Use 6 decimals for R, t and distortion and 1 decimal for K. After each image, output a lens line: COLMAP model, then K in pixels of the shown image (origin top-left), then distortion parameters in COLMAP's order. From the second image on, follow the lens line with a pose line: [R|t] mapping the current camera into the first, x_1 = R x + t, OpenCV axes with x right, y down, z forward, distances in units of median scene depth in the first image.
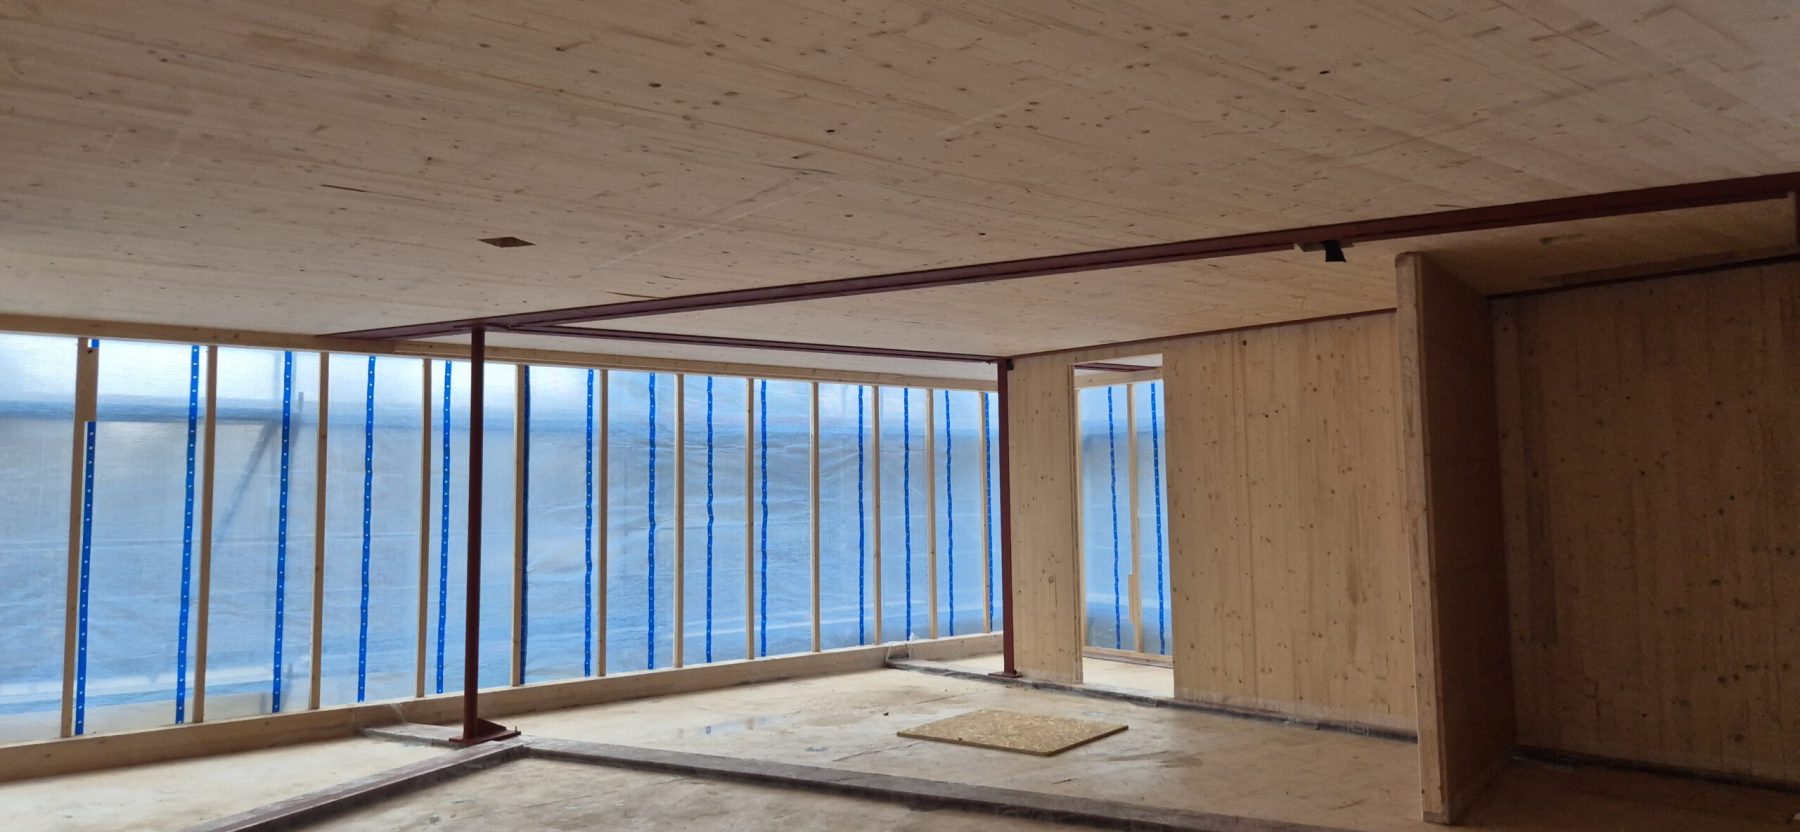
lens RADIAL K [[1222.1, 0, 885.0], [0, 1222.1, 395.9], [0, 0, 1]] dist [0.068262, -0.050818]
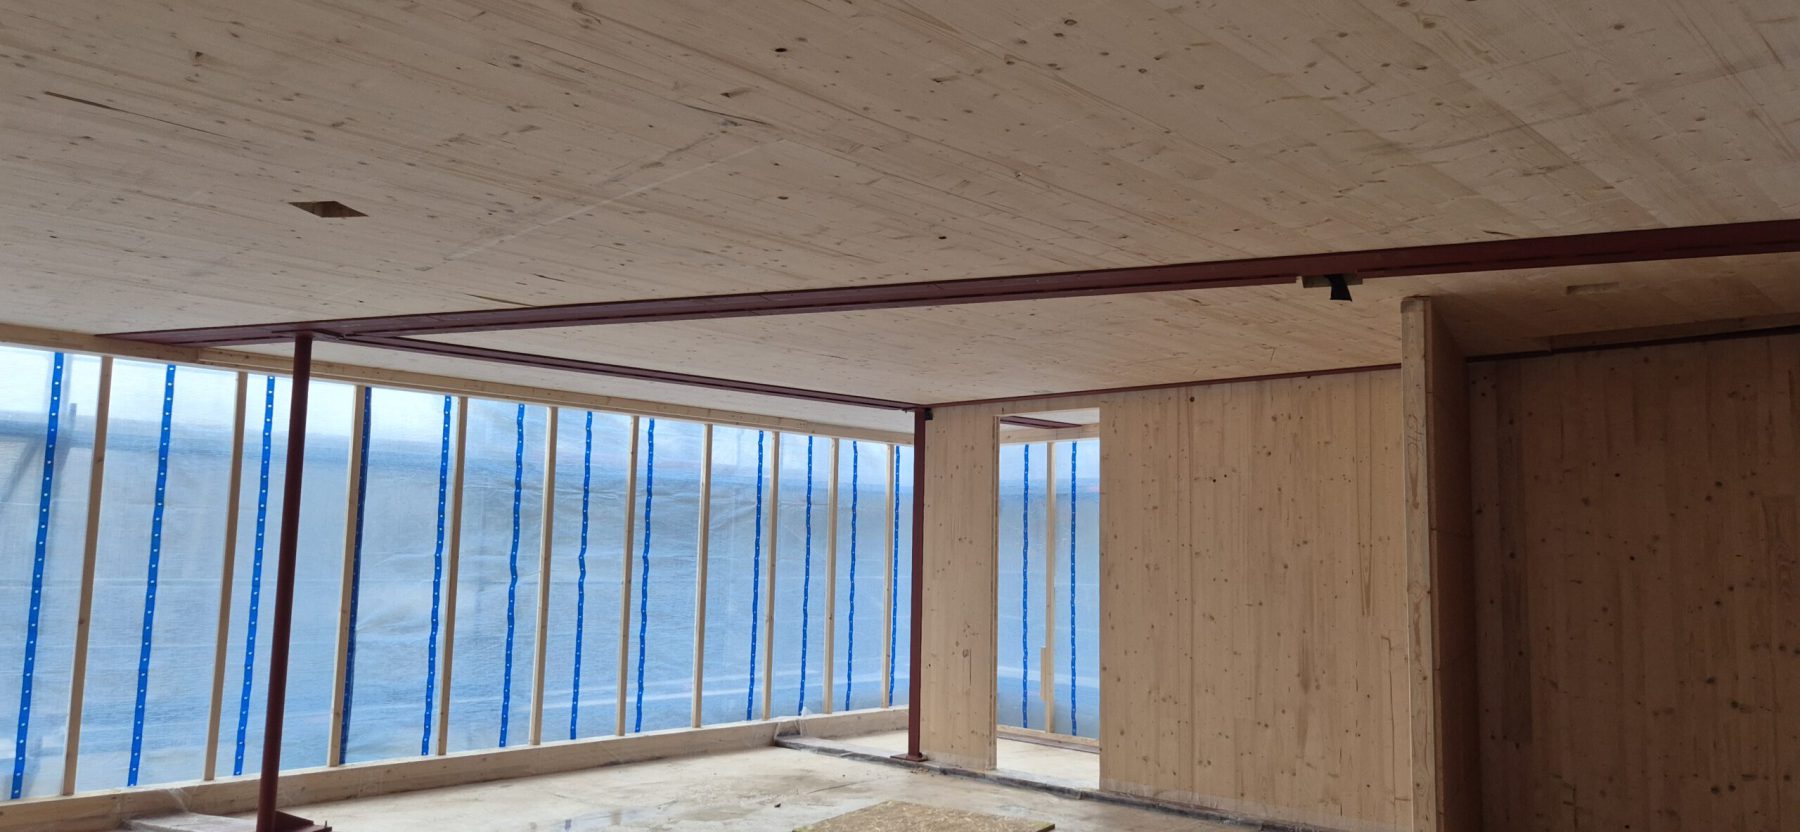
lens RADIAL K [[1229.6, 0, 908.2], [0, 1229.6, 431.4], [0, 0, 1]] dist [0.067914, -0.054855]
pose [[0.992736, 0.045043, 0.111563, -0.017551], [-0.042952, 0.998855, -0.021085, 0.008908], [-0.112385, 0.016140, 0.993534, 0.115744]]
